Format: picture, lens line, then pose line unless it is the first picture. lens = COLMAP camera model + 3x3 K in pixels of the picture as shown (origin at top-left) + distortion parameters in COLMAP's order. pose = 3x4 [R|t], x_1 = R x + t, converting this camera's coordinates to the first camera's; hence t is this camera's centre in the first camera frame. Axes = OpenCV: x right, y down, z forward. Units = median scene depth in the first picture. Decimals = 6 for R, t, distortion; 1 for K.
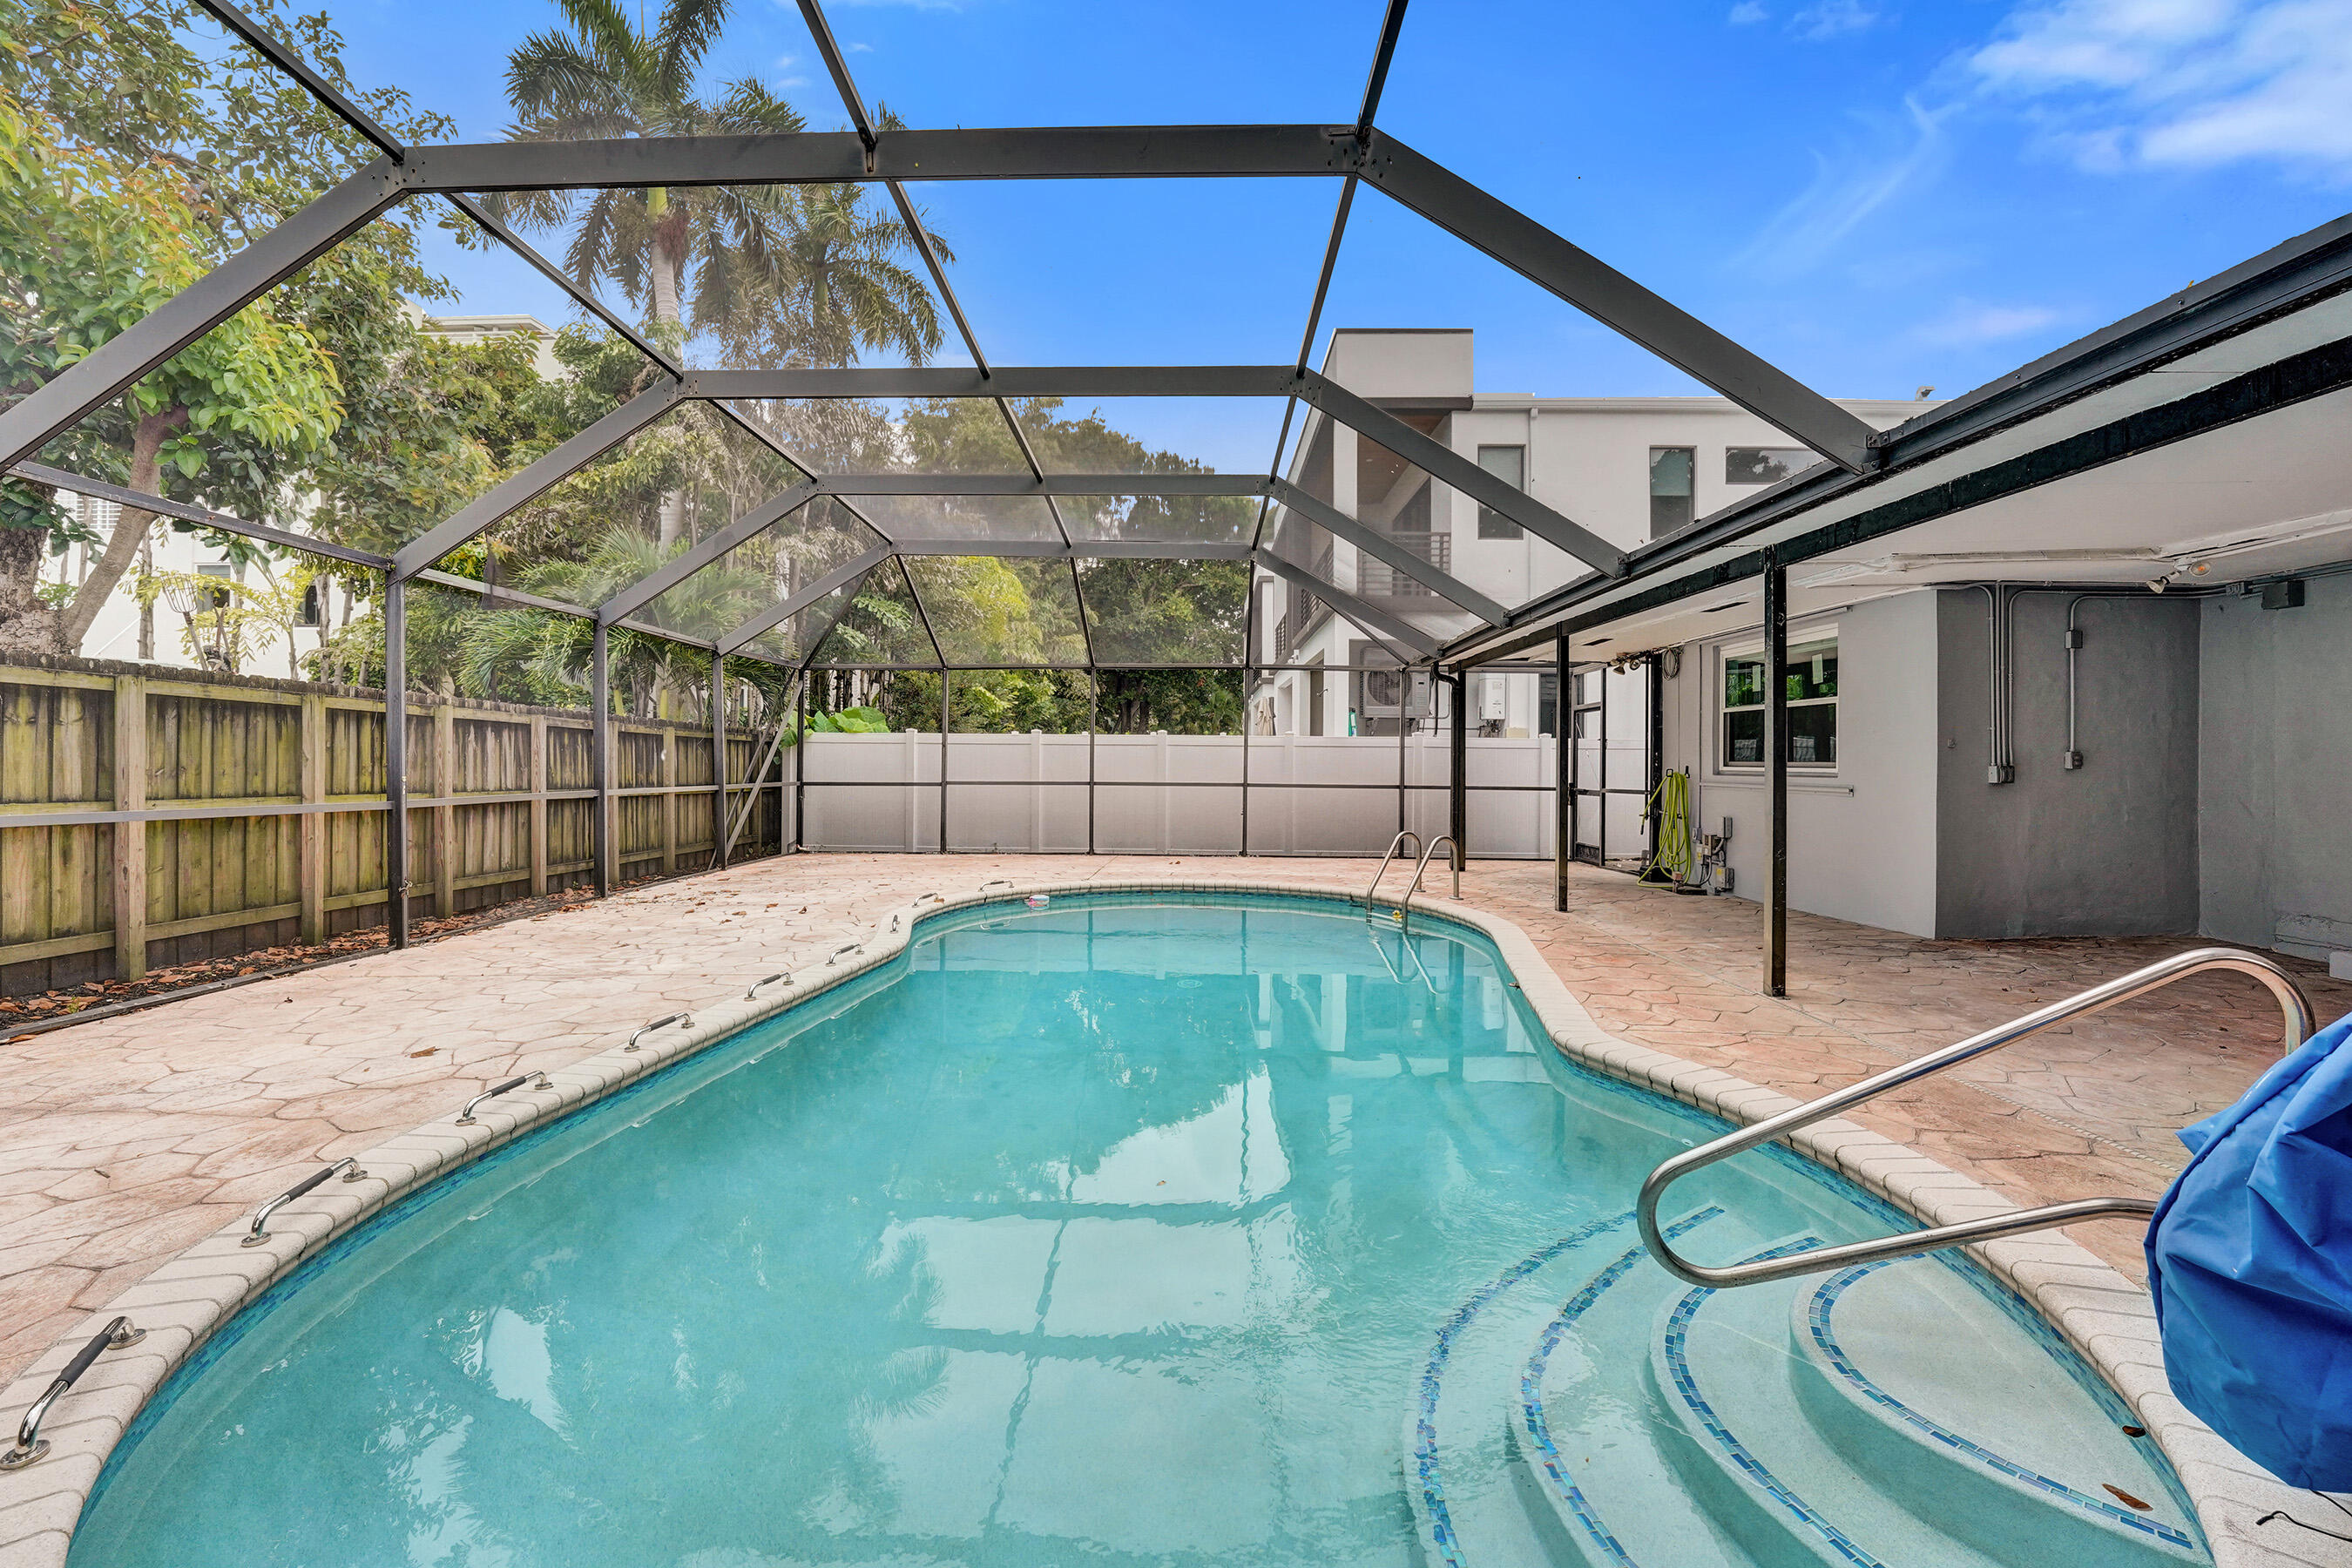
lens RADIAL K [[978.8, 0, 1165.5], [0, 978.8, 753.2], [0, 0, 1]] dist [-0.023073, 0.000143]
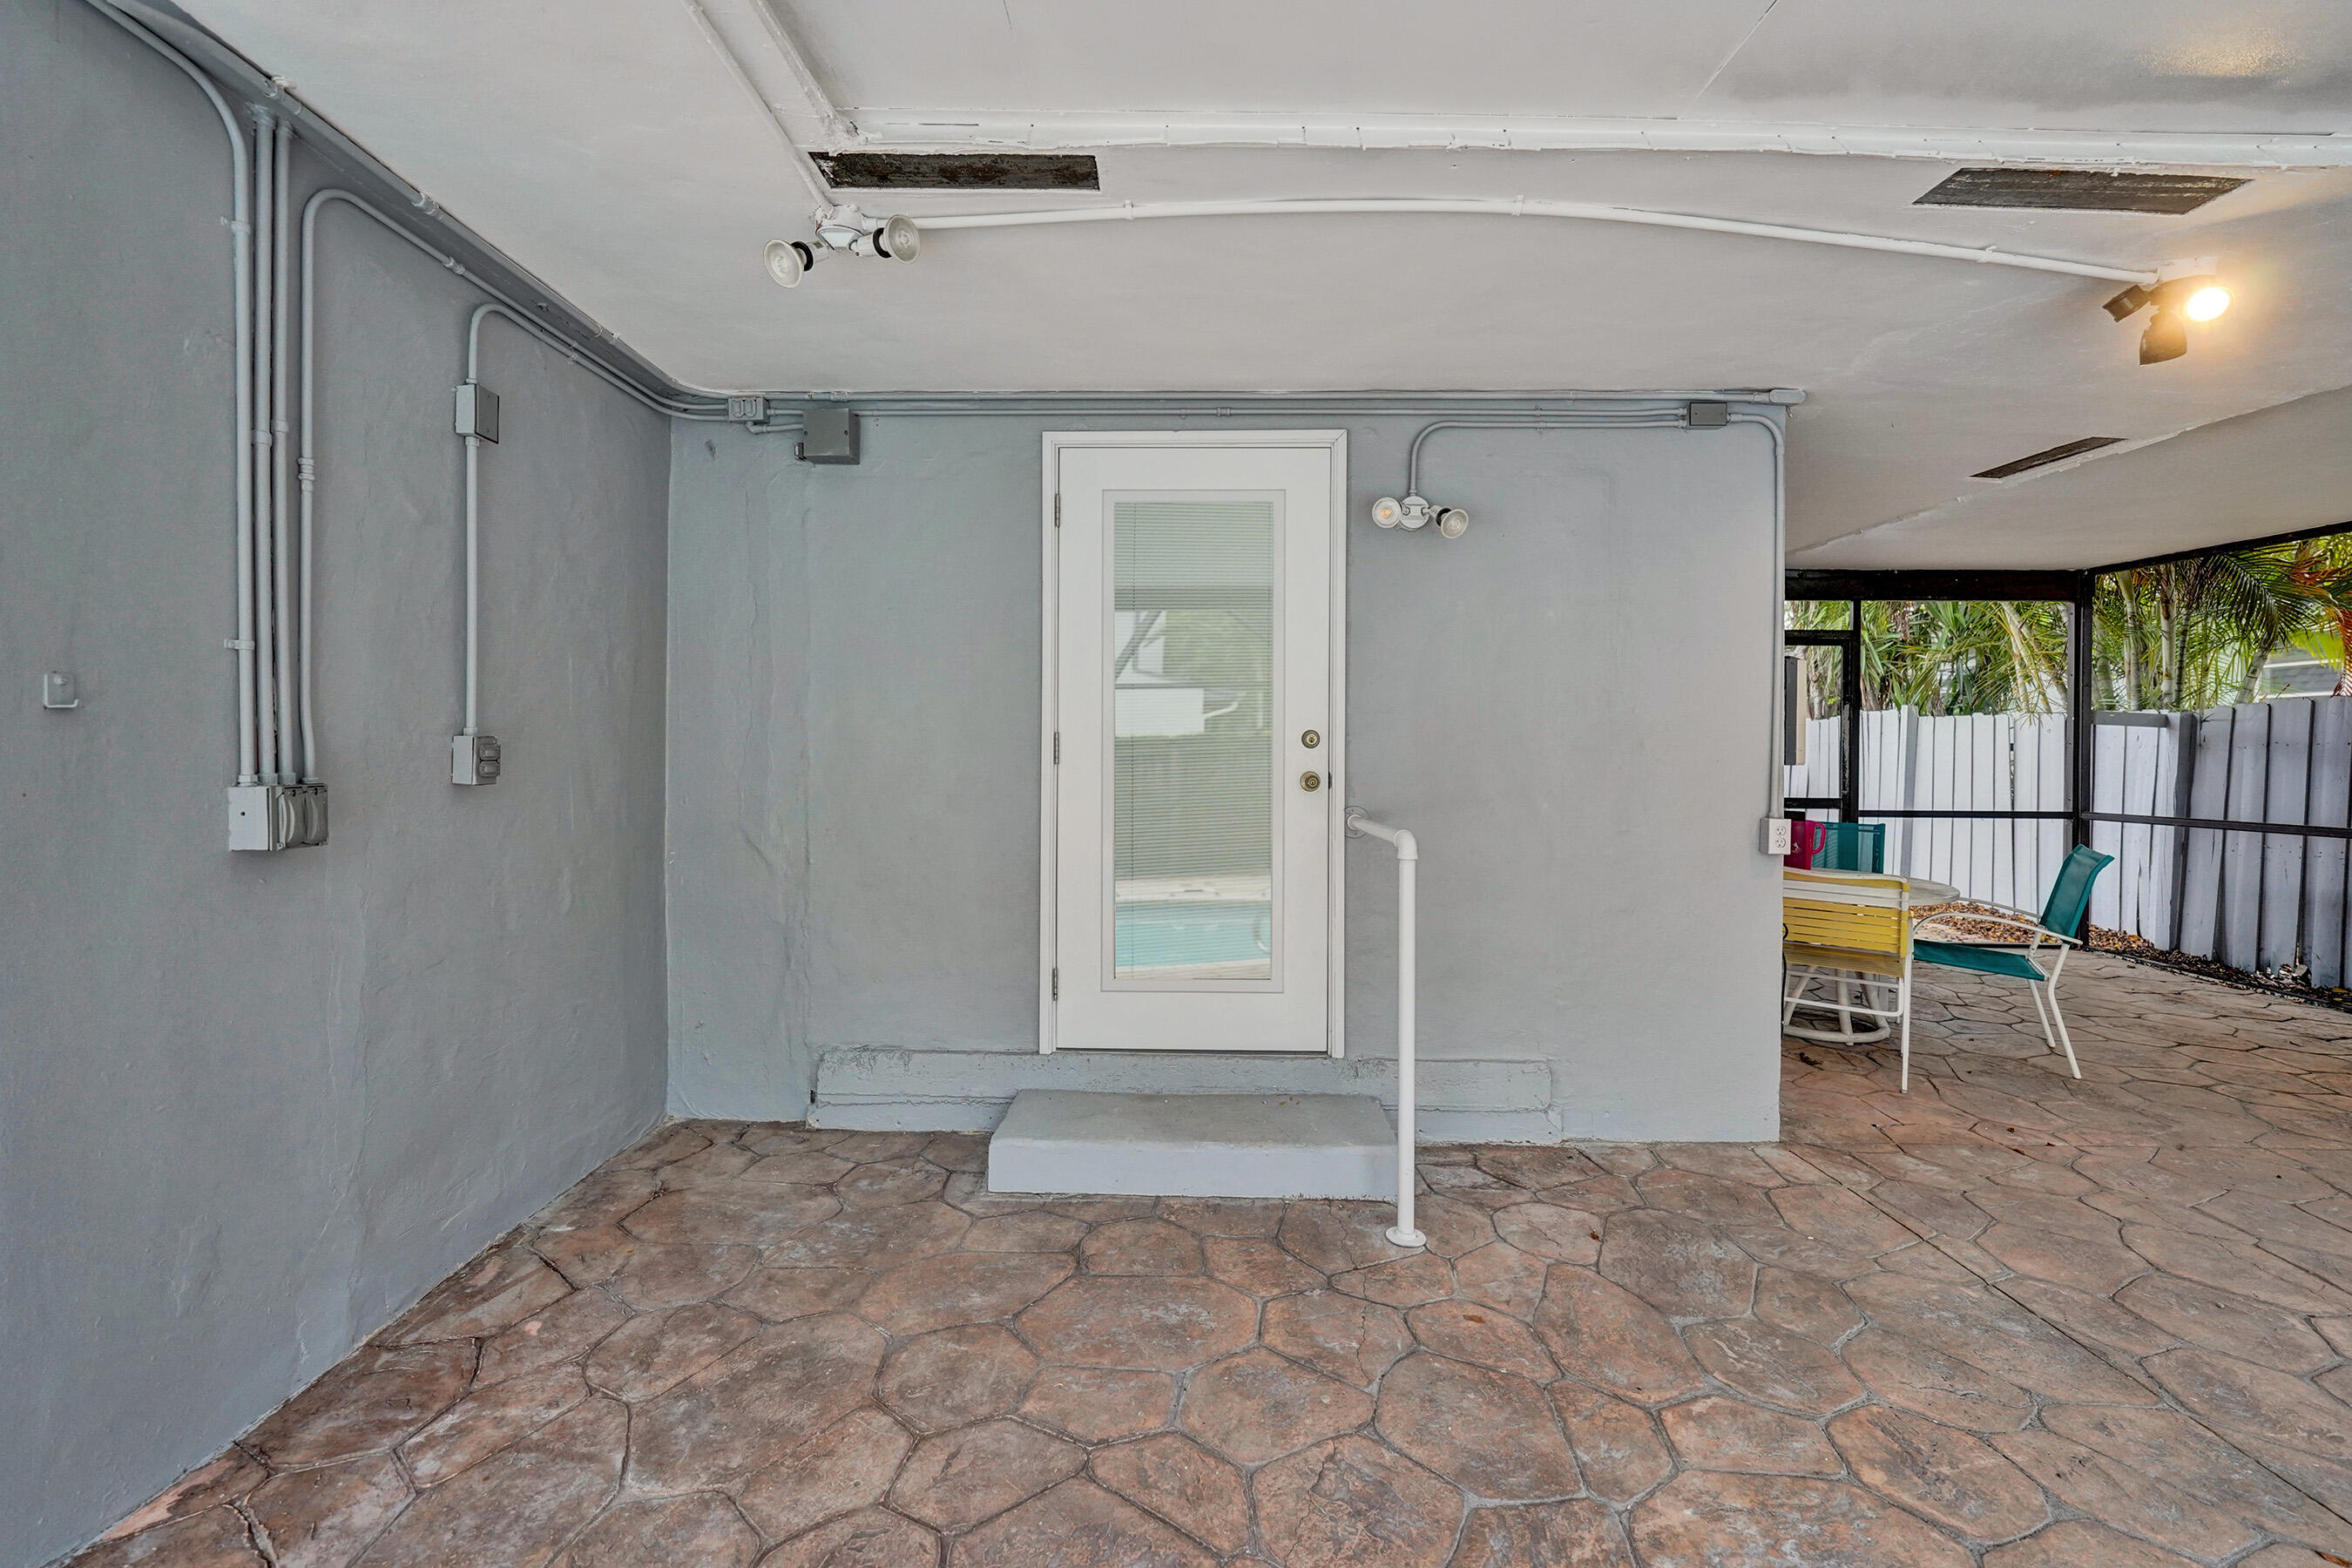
lens RADIAL K [[974.7, 0, 1177.3], [0, 974.7, 754.2], [0, 0, 1]] dist [-0.002776, 0.000517]
pose [[-0.011313, -0.009044, 0.999895, 0.586606], [-0.008739, 0.999922, 0.008946, -0.000174], [-0.999898, -0.008636, -0.011392, 0.743794]]
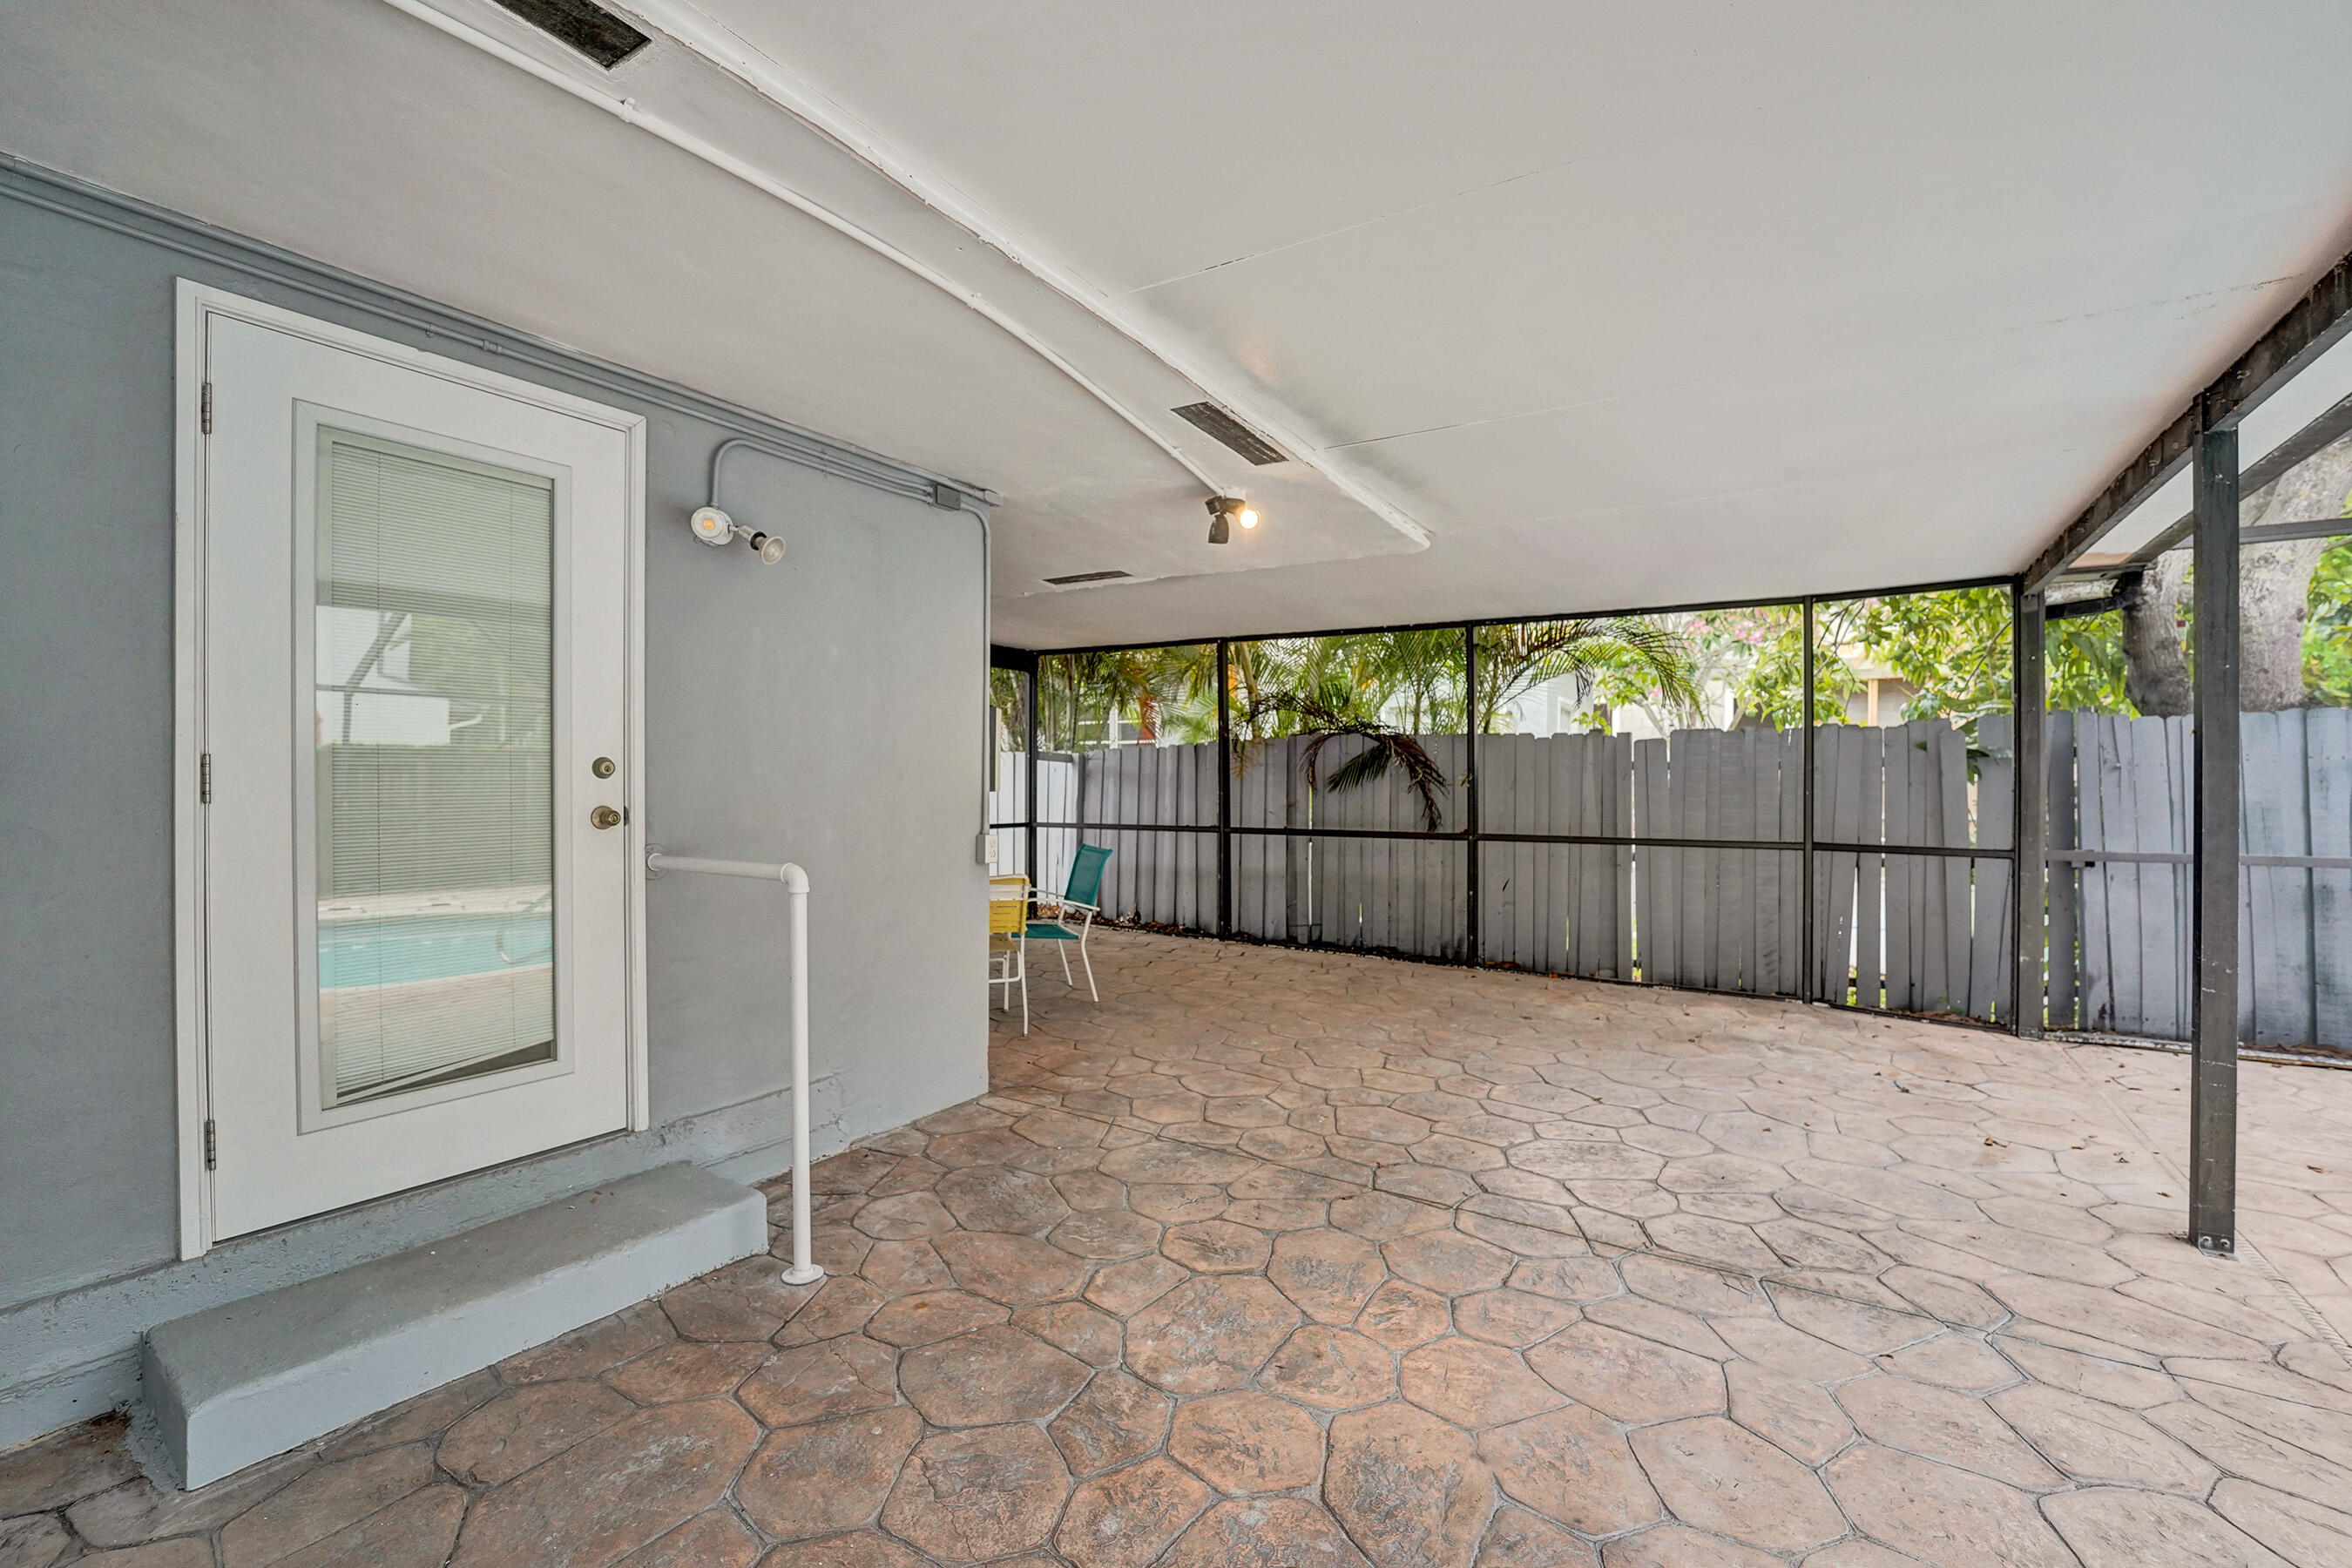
lens RADIAL K [[977.6, 0, 1167.8], [0, 977.6, 789.7], [0, 0, 1]] dist [-0.025007, 0.000908]
pose [[-0.846605, -0.012737, 0.532069, 0.650252], [-0.009916, 0.999918, 0.008158, -0.000441], [-0.532129, 0.001630, -0.846662, 0.892743]]
